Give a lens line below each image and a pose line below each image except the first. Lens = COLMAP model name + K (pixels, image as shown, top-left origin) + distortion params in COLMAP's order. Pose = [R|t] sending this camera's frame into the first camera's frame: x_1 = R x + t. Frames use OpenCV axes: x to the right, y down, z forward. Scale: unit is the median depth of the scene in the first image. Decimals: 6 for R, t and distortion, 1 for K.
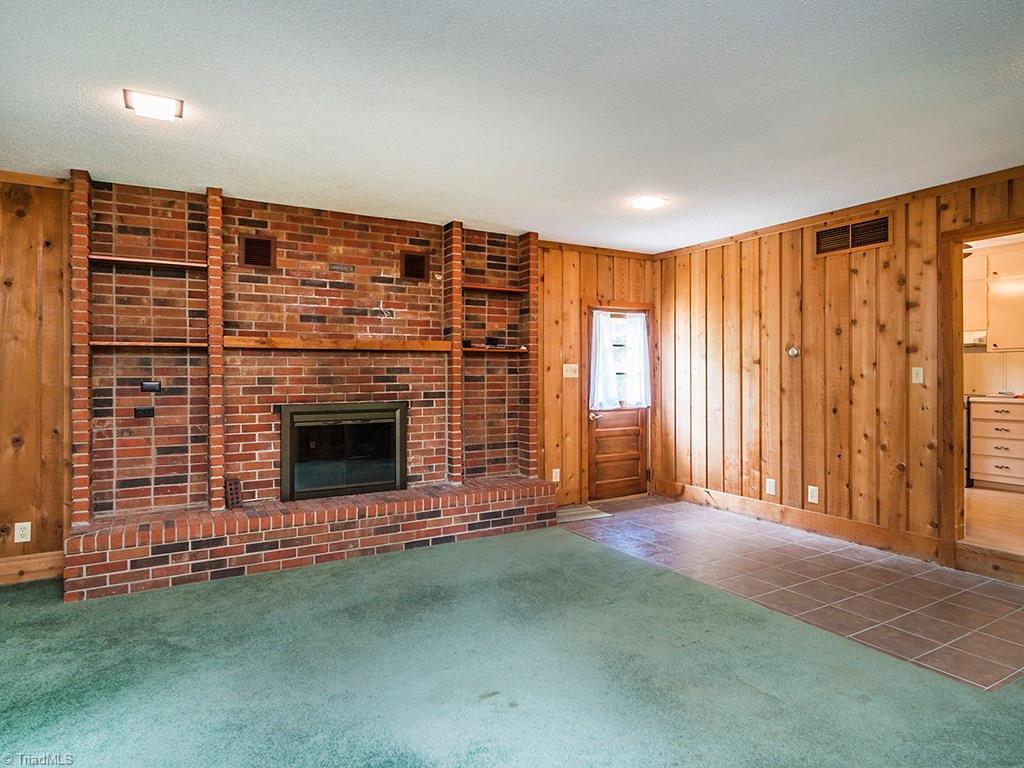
lens RADIAL K [[594.0, 0, 512.0], [0, 594.0, 384.0], [0, 0, 1]] dist [-0.001917, -0.000488]
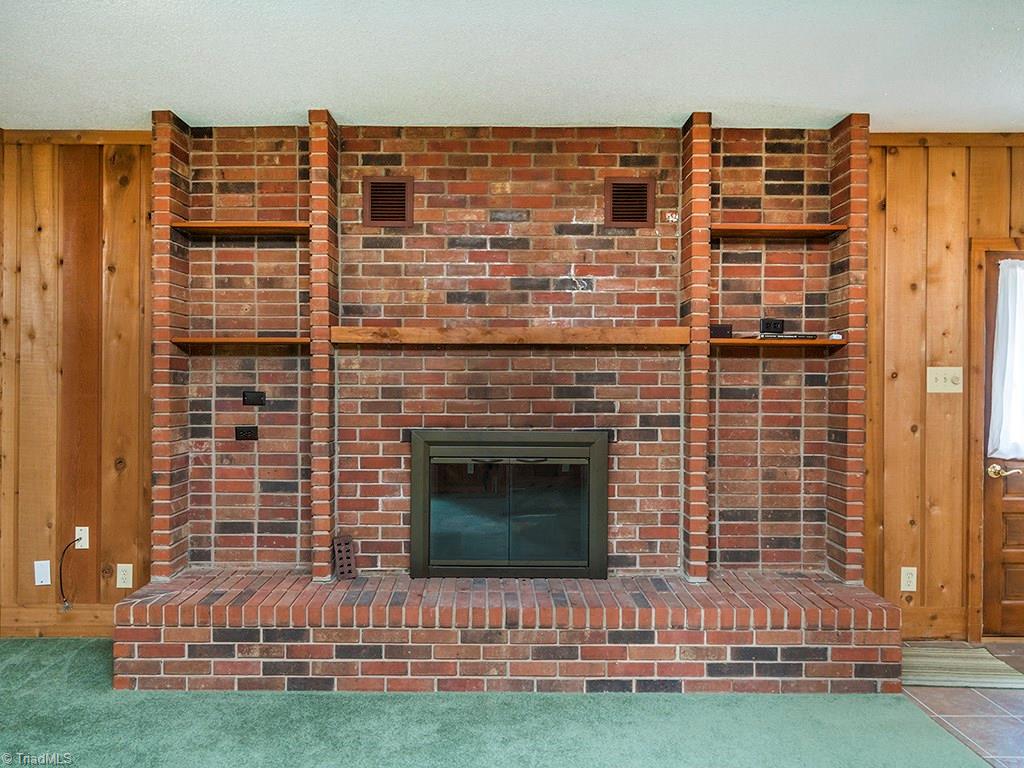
lens RADIAL K [[670.2, 0, 512.0], [0, 670.2, 384.0], [0, 0, 1]] dist [-0.002903, -0.000647]
pose [[0.875544, 0.011558, -0.483000, 0.063272], [-0.015195, 0.999878, -0.003616, -0.013923], [0.482899, 0.010505, 0.875613, 0.387821]]
